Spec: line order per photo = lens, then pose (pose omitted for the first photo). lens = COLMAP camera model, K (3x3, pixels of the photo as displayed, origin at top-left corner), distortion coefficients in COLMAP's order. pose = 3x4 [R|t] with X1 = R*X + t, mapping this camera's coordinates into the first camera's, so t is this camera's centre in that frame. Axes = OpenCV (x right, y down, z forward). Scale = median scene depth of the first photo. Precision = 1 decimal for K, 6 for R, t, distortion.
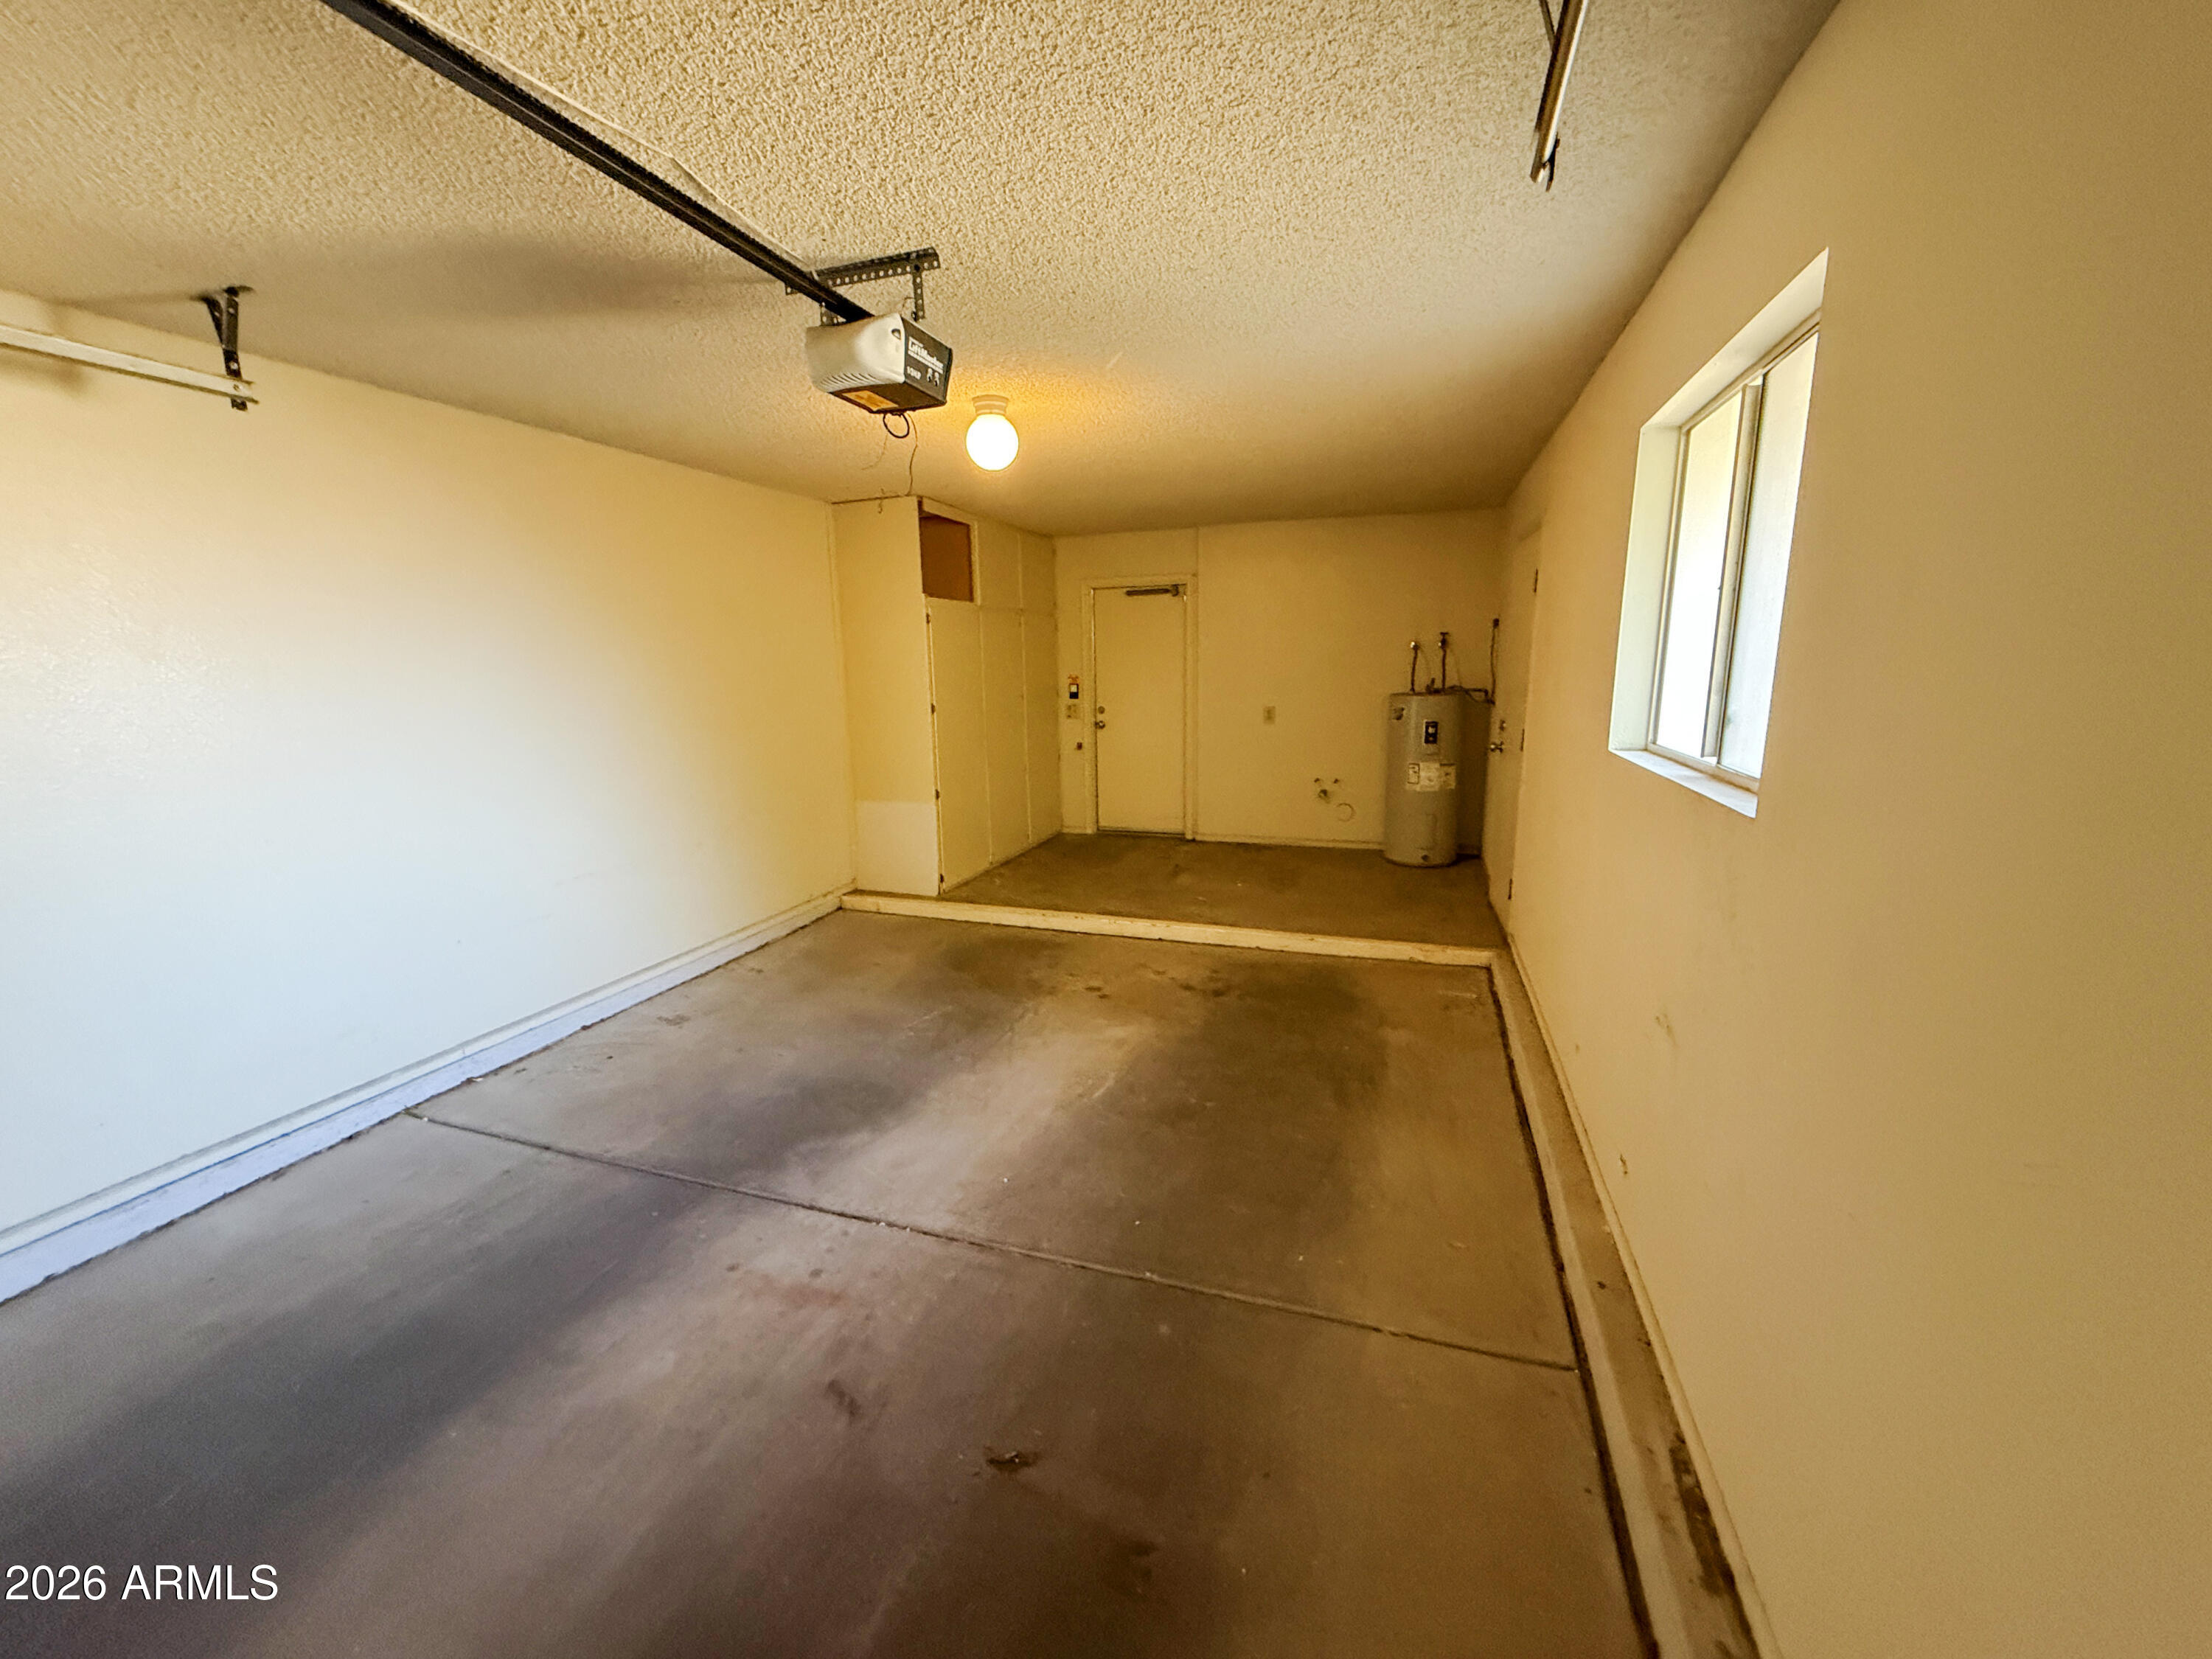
lens RADIAL K [[891.8, 0, 1096.8], [0, 891.8, 829.6], [0, 0, 1]] dist [-0.002002, -0.000137]
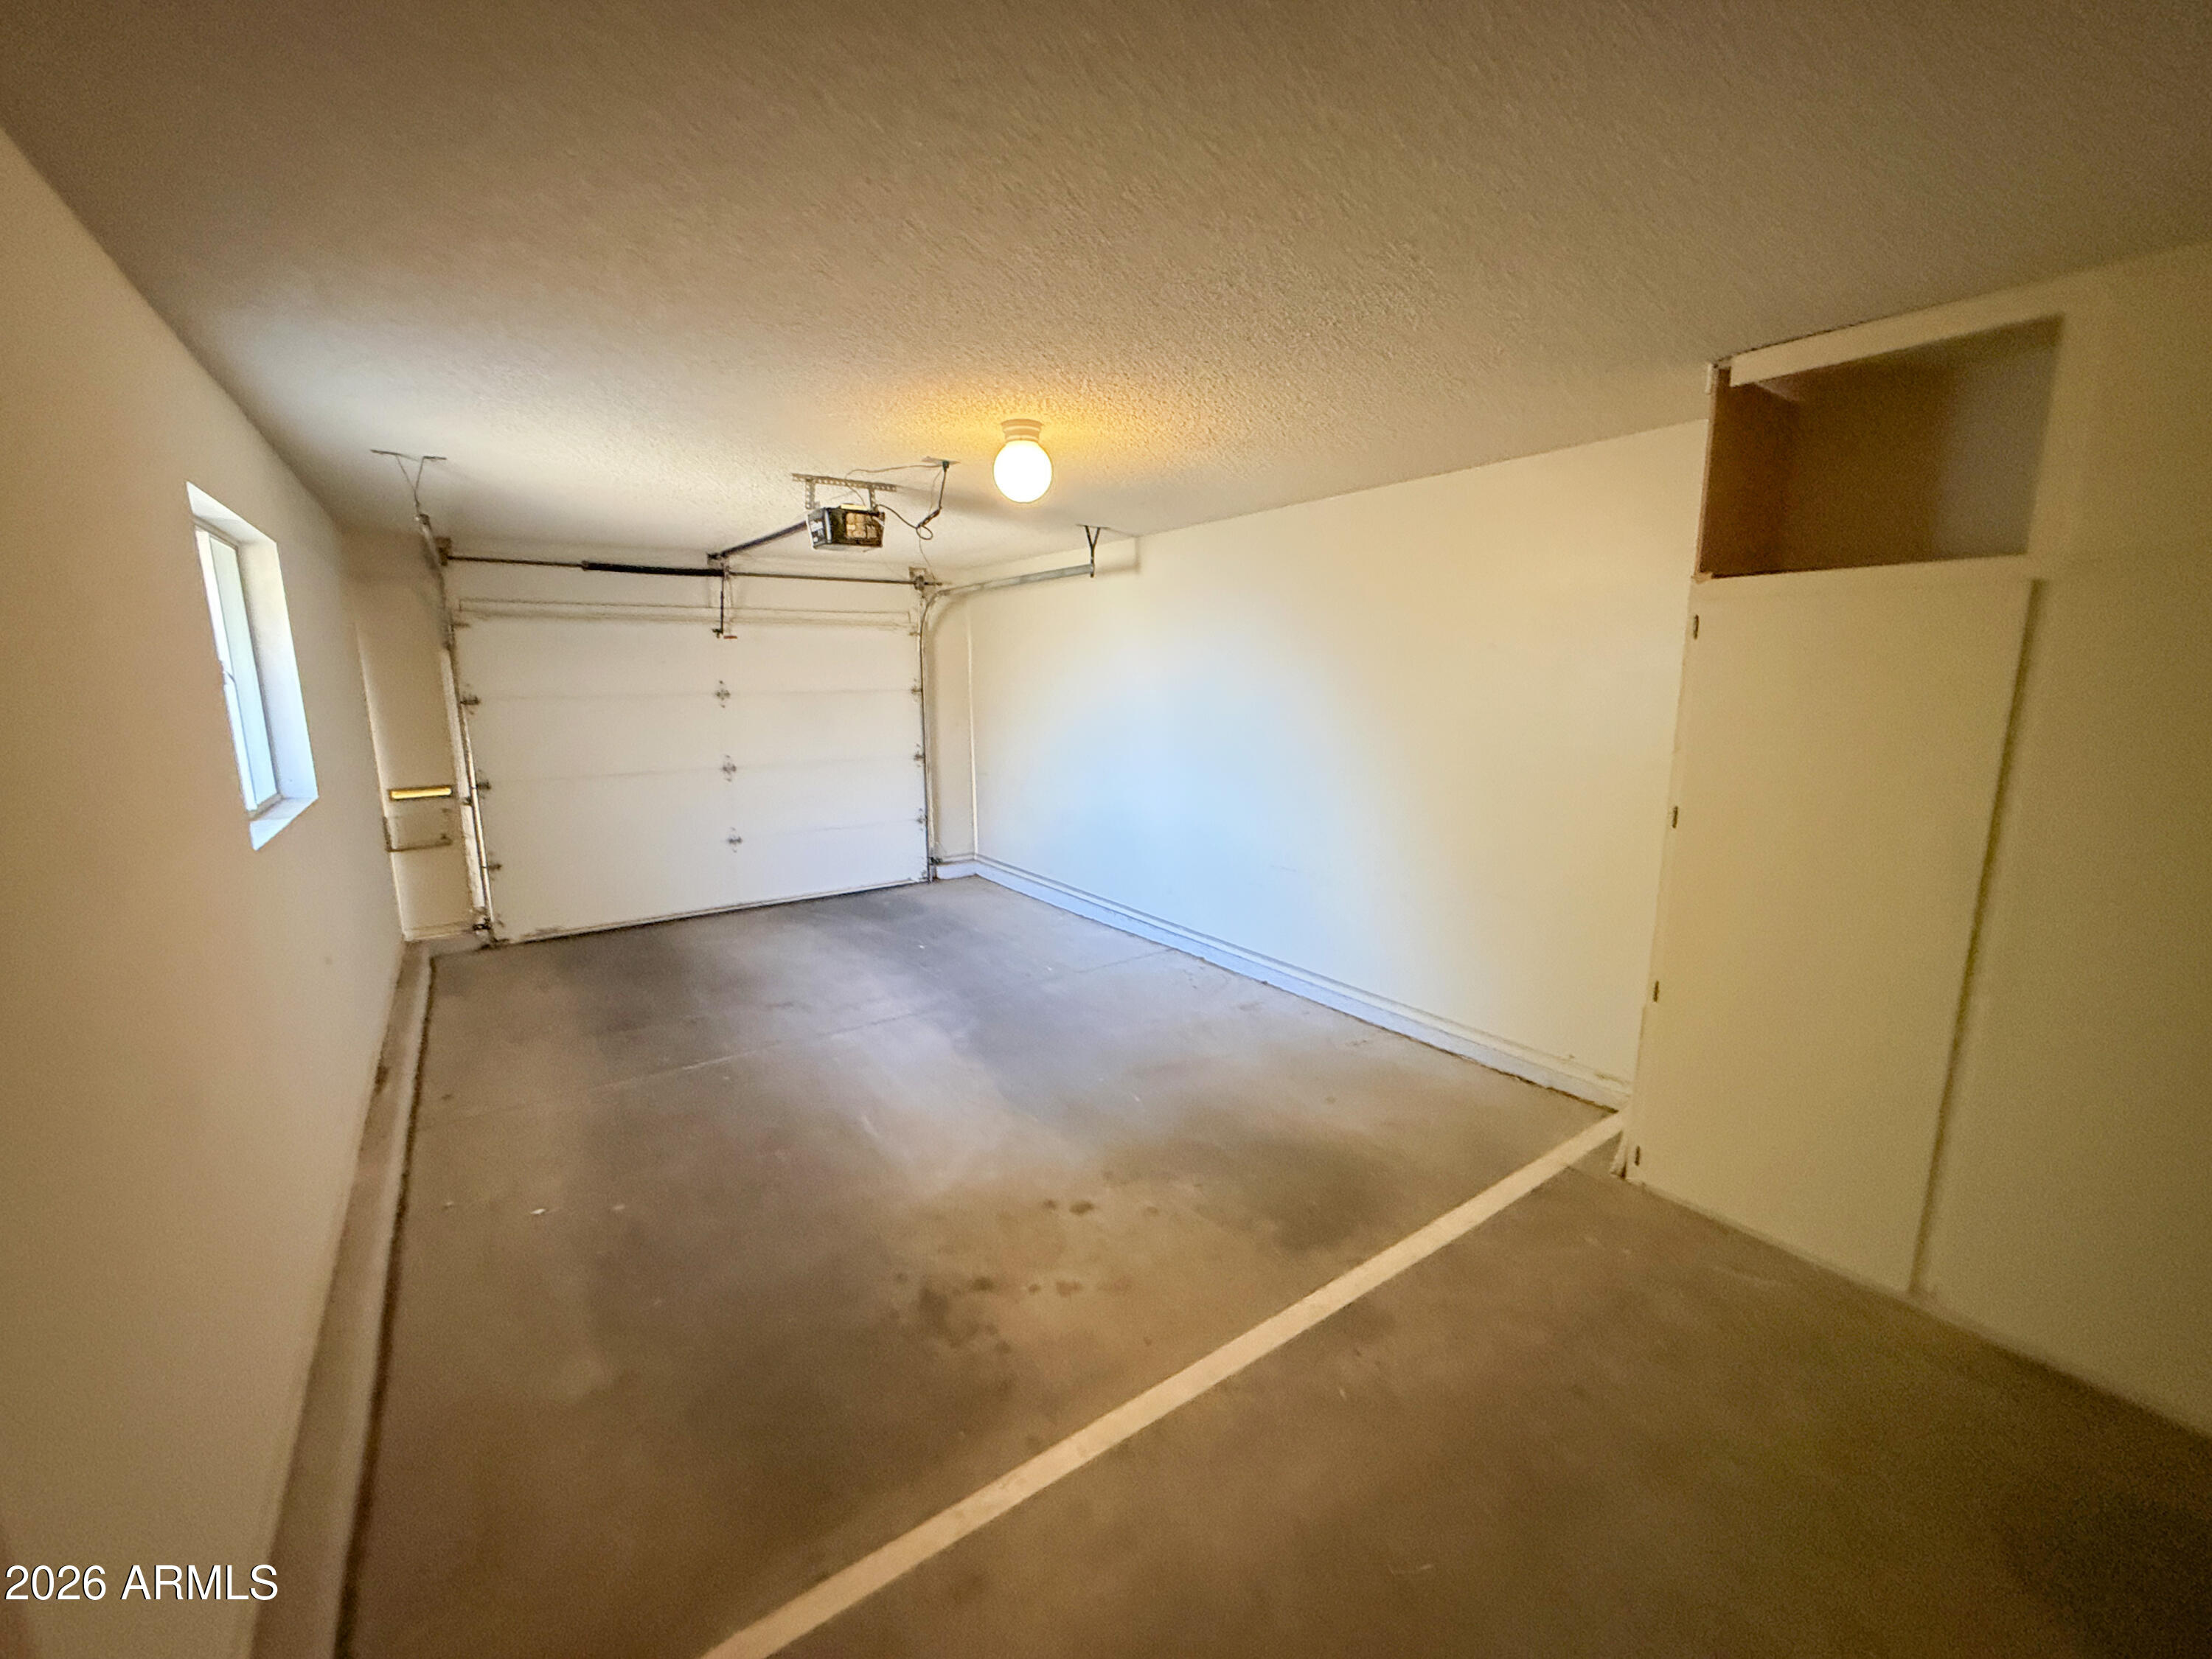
lens RADIAL K [[891.8, 0, 1096.7], [0, 891.8, 829.8], [0, 0, 1]] dist [-0.002002, -0.000137]
pose [[-0.589891, 0.159441, -0.791585, 0.482684], [-0.137225, 0.946258, 0.292856, -0.291619], [0.795737, 0.281378, -0.536310, 1.310385]]
